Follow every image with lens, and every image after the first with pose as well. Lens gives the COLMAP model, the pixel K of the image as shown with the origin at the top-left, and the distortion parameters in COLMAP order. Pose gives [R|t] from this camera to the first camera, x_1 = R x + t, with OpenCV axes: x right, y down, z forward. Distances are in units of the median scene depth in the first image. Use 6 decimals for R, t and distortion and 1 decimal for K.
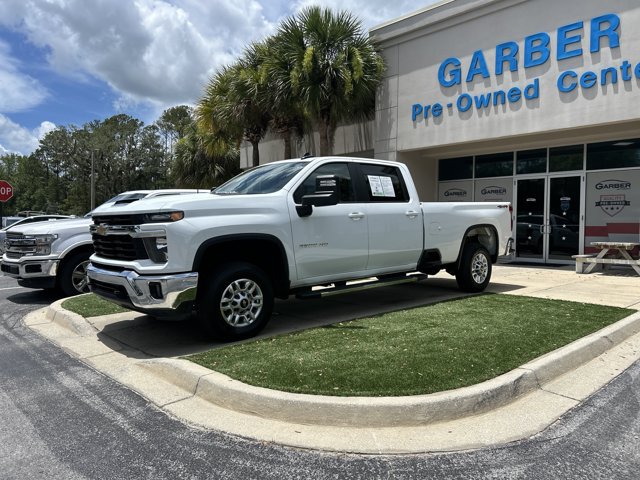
lens RADIAL K [[481.7, 0, 322.5], [0, 481.7, 233.2], [0, 0, 1]] dist [0.050582, -0.055995]
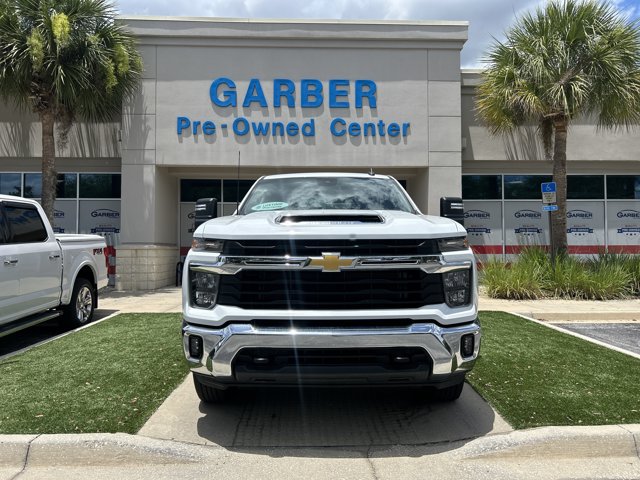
lens RADIAL K [[481.7, 0, 321.1], [0, 481.7, 236.6], [0, 0, 1]] dist [0.050582, -0.055995]
pose [[0.664989, 0.011854, 0.746759, -0.415559], [0.018421, 0.999310, -0.032266, -0.009594], [-0.746626, 0.035212, 0.664312, 0.276325]]
